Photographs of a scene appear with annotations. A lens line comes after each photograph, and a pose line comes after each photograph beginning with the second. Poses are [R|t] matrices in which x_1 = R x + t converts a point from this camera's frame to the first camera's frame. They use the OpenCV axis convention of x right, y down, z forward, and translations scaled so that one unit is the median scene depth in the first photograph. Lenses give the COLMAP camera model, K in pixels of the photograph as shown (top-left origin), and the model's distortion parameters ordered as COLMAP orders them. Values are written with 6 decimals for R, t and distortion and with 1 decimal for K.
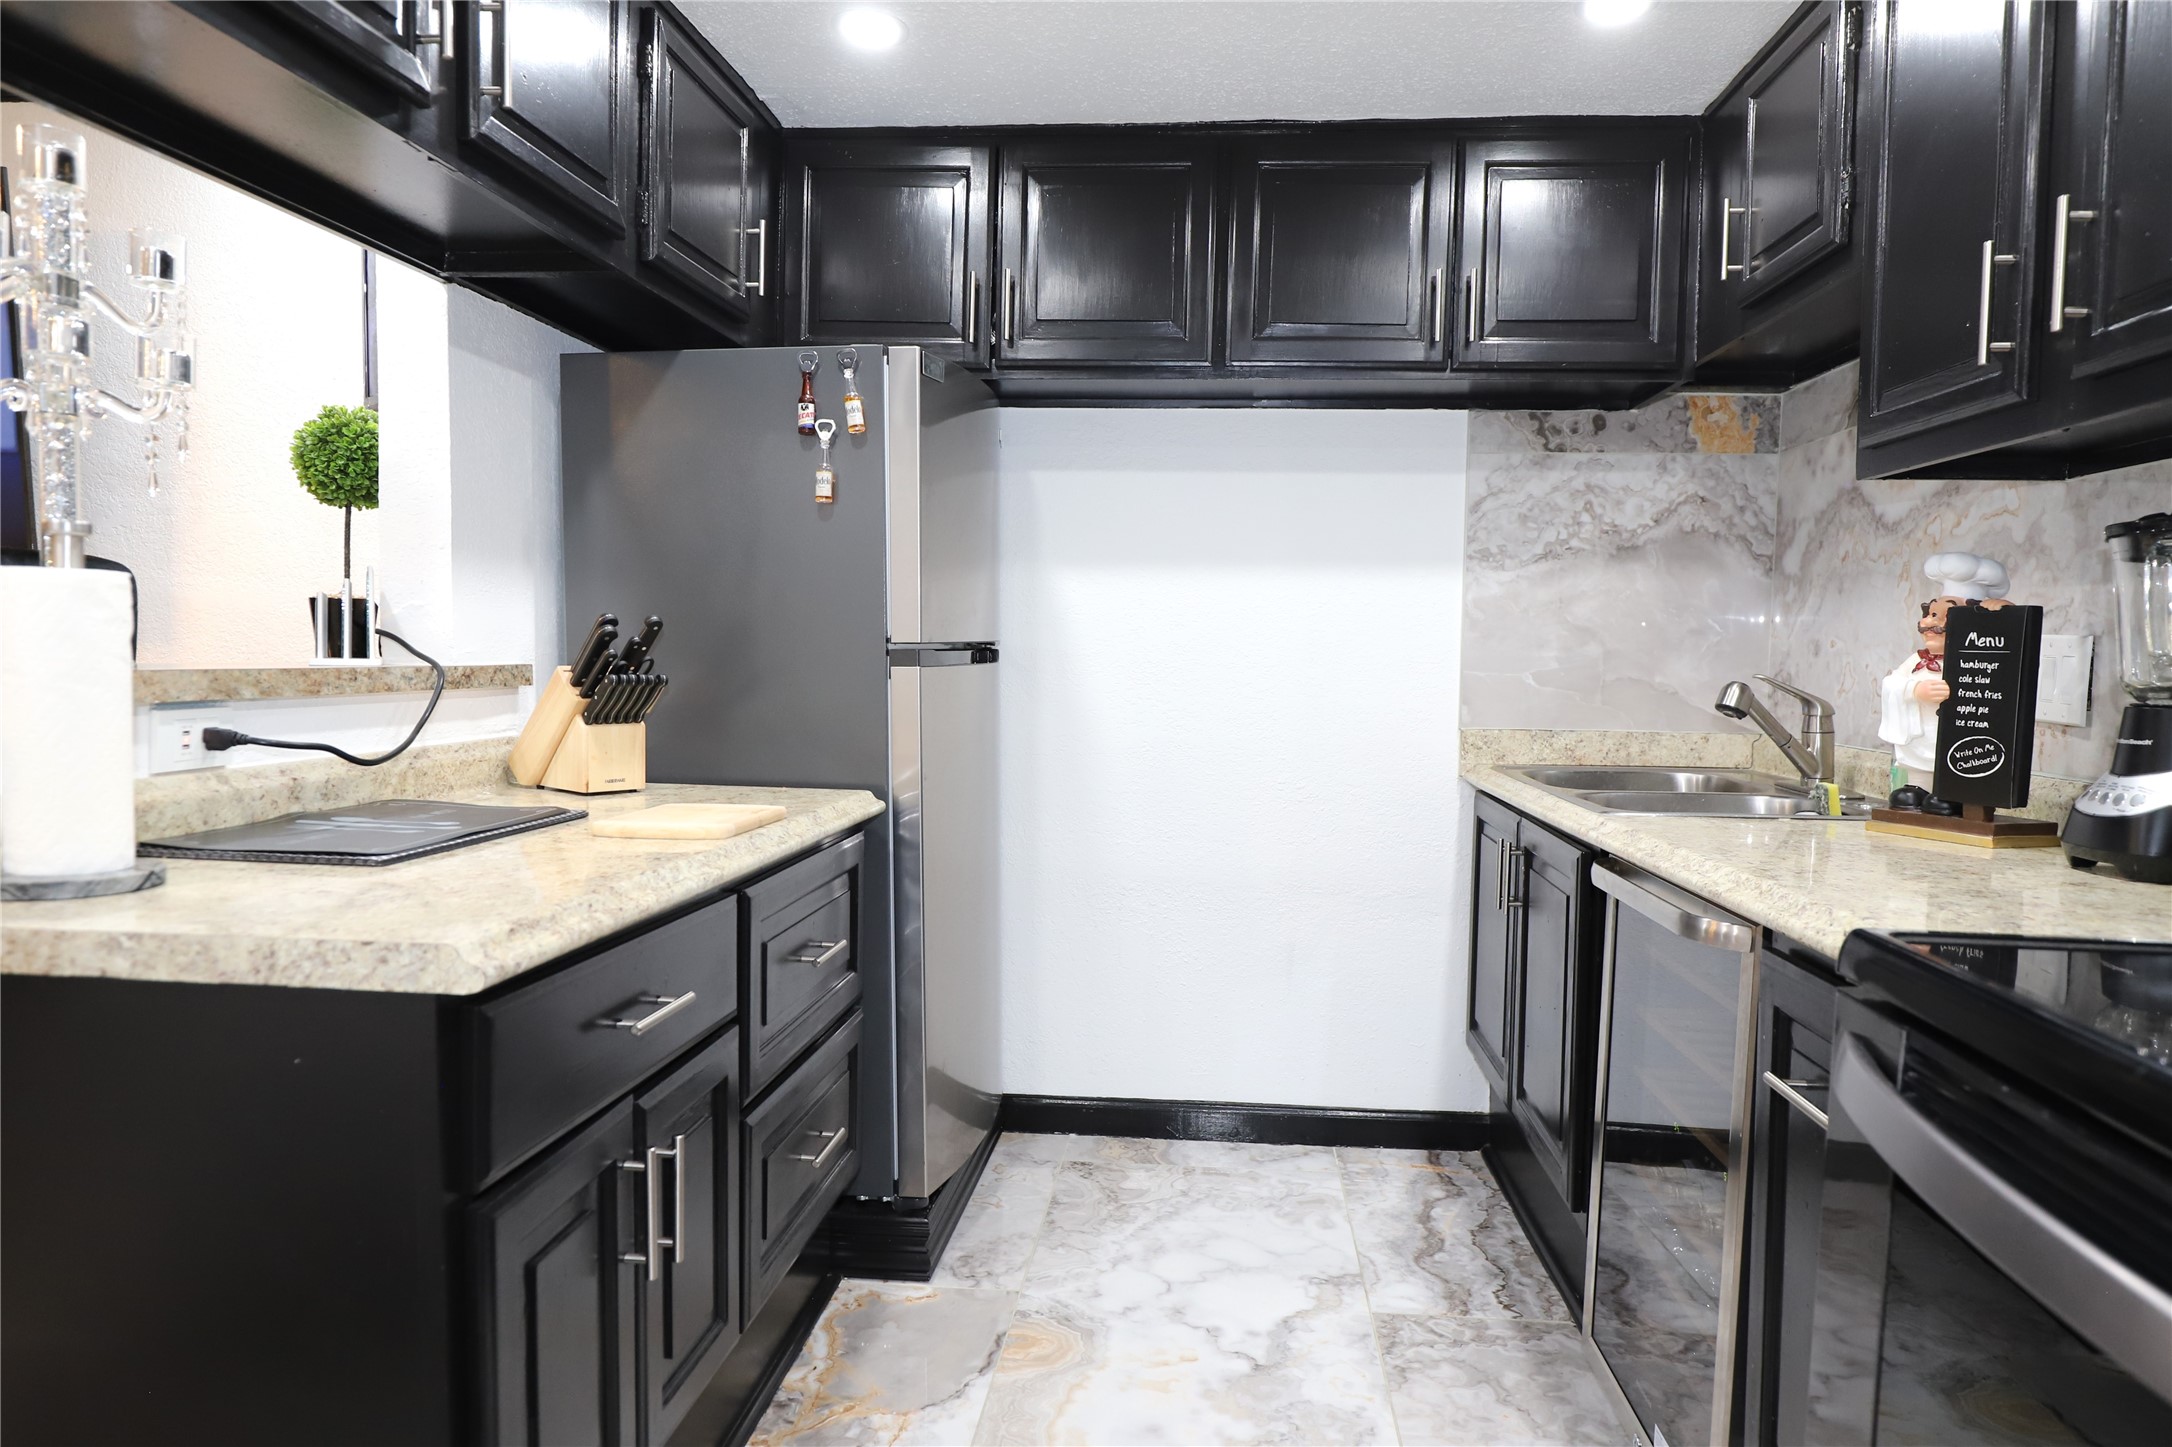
lens RADIAL K [[1280.6, 0, 1097.2], [0, 1280.6, 734.3], [0, 0, 1]] dist [-0.009733, 0.005169]
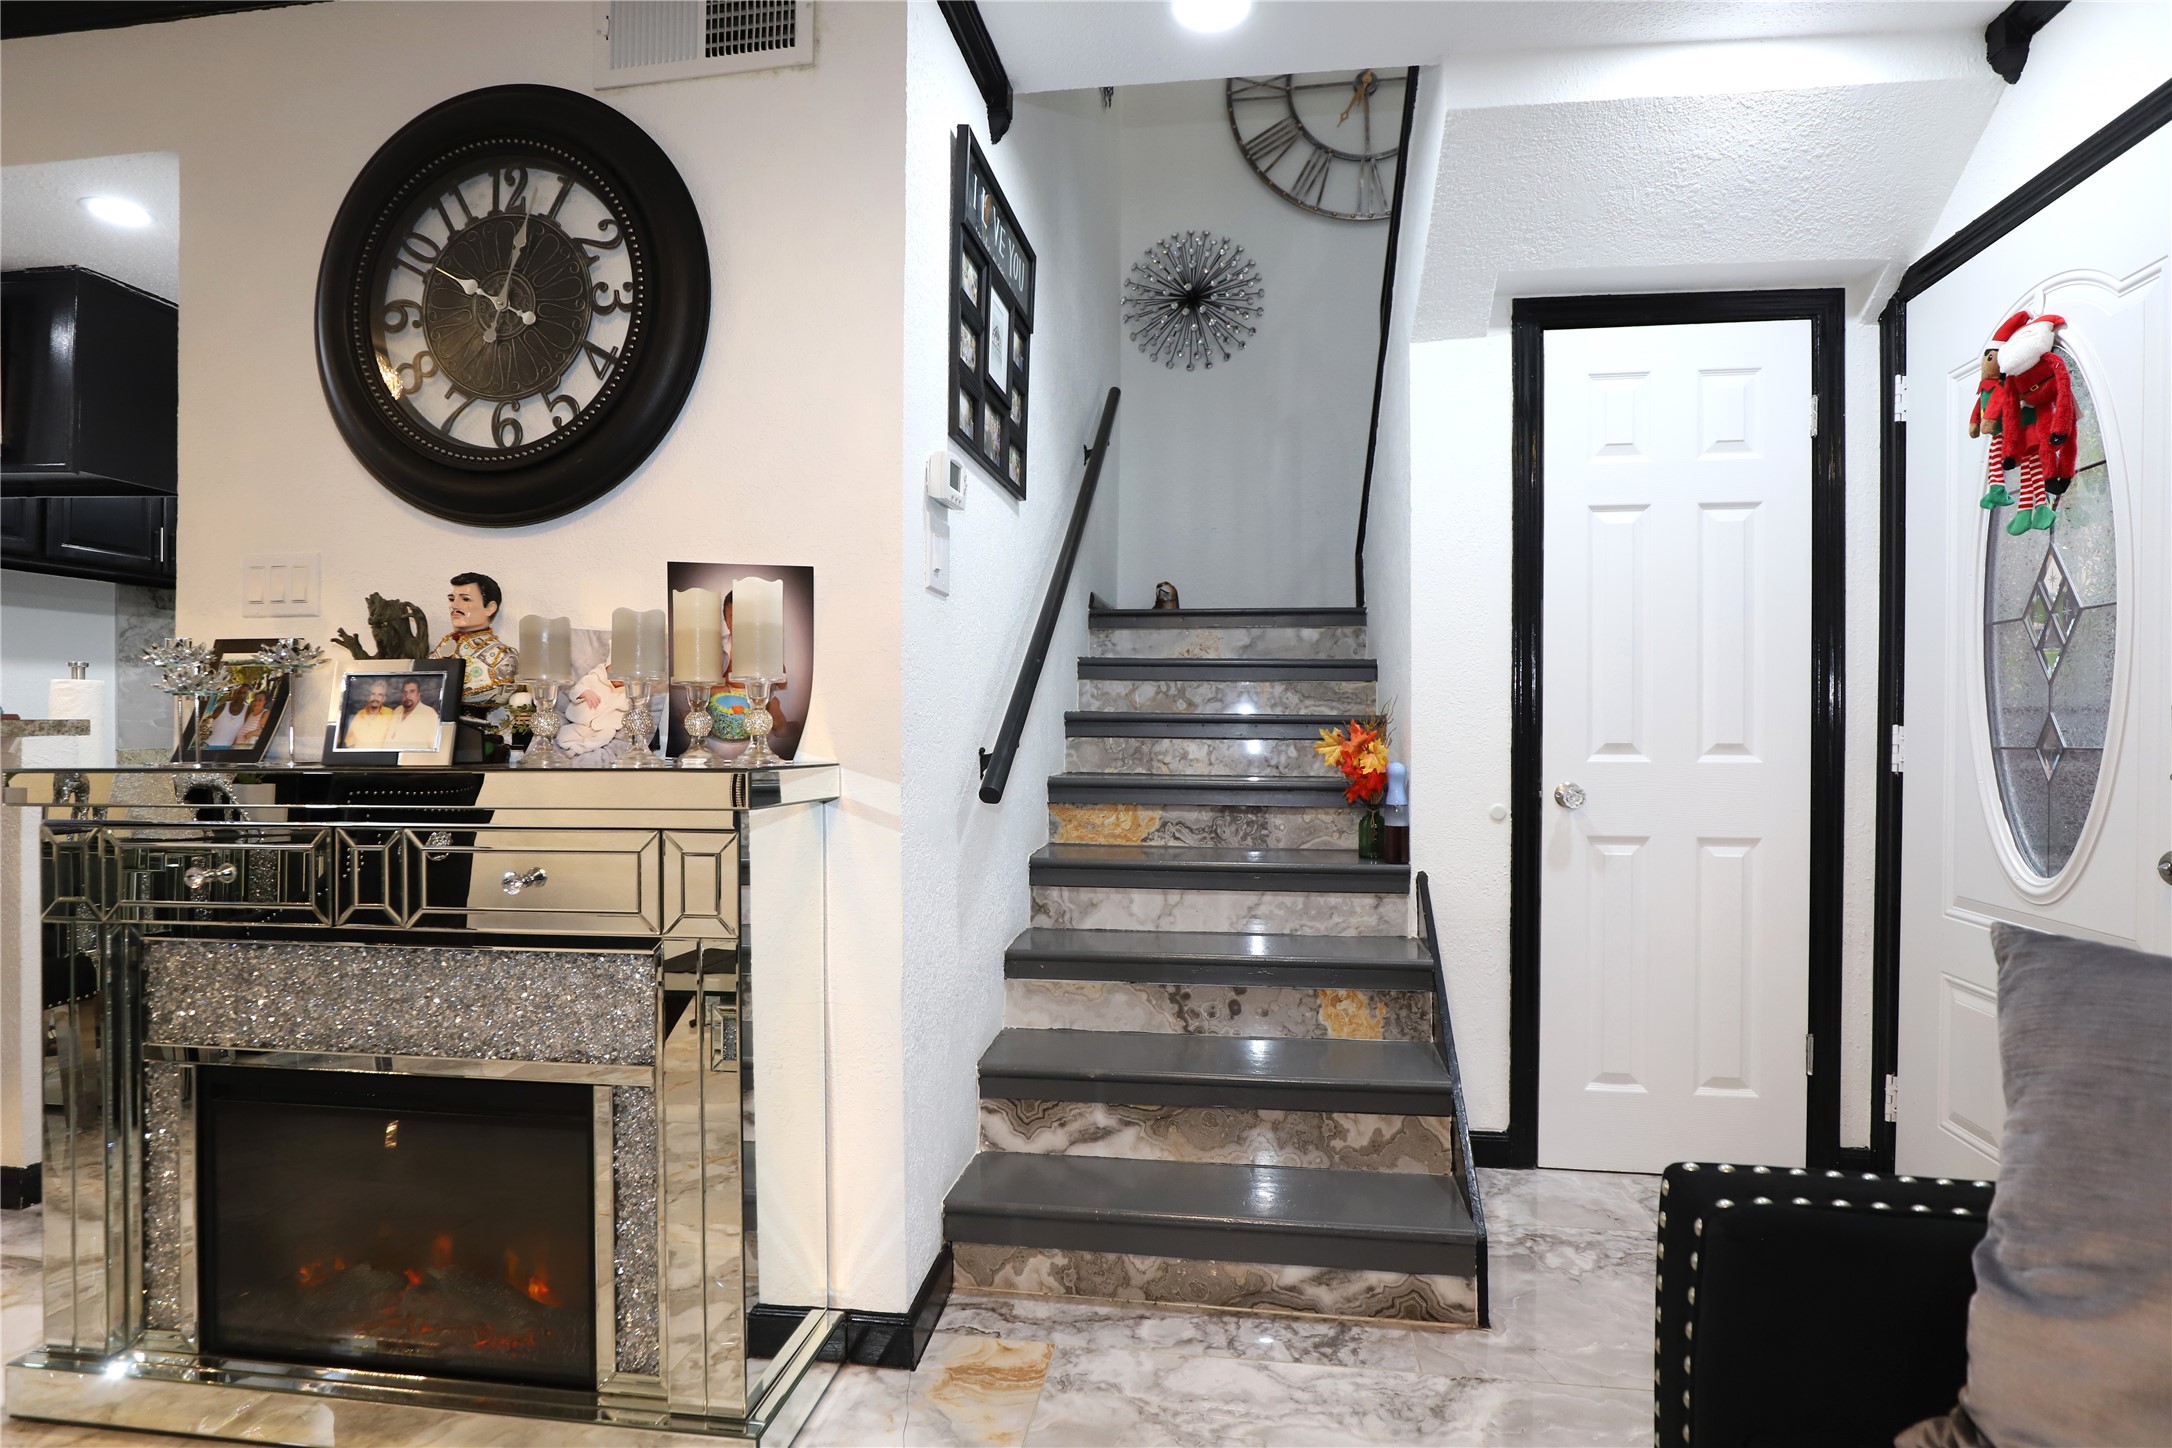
lens RADIAL K [[1078.3, 0, 1087.7], [0, 1078.3, 731.0], [0, 0, 1]] dist [-0.026862, 0.004115]
pose [[0.033930, -0.029330, 0.998994, -1.298261], [0.067034, 0.997385, 0.027006, 0.020610], [-0.997174, 0.066051, 0.035808, -0.501112]]
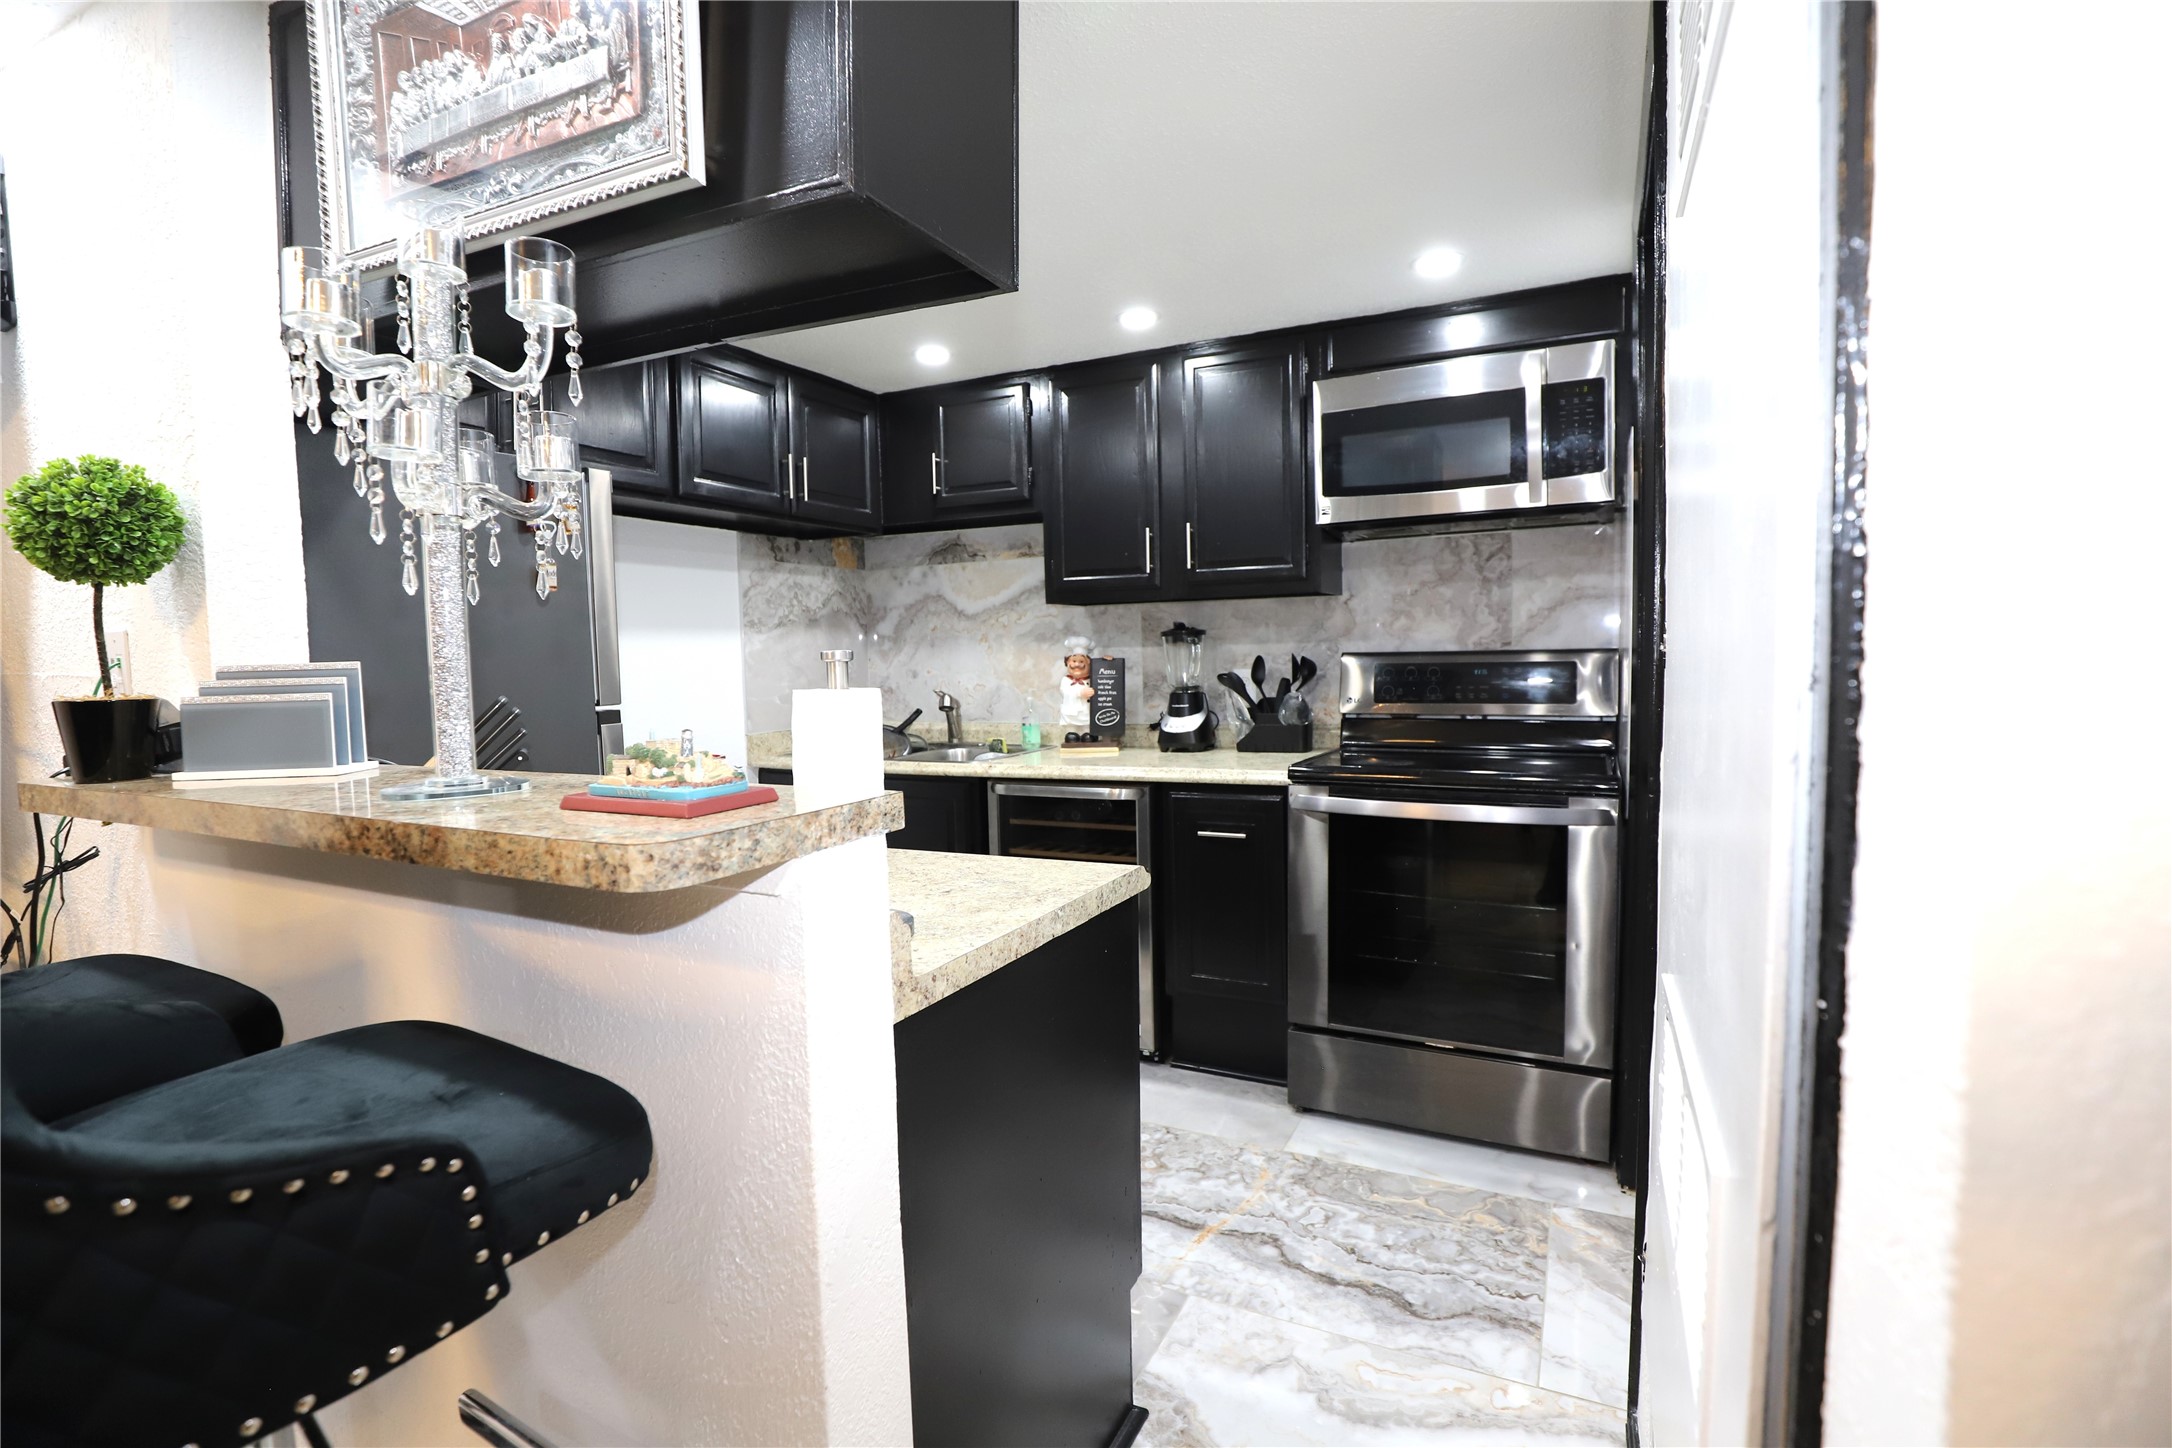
lens RADIAL K [[1003.5, 0, 1086.5], [0, 1003.5, 723.4], [0, 0, 1]] dist [-0.035094, 0.005450]
pose [[0.366687, -0.091558, 0.925828, -0.739949], [0.090803, 0.993917, 0.062328, -0.061617], [-0.925902, 0.061213, 0.372770, 0.177980]]
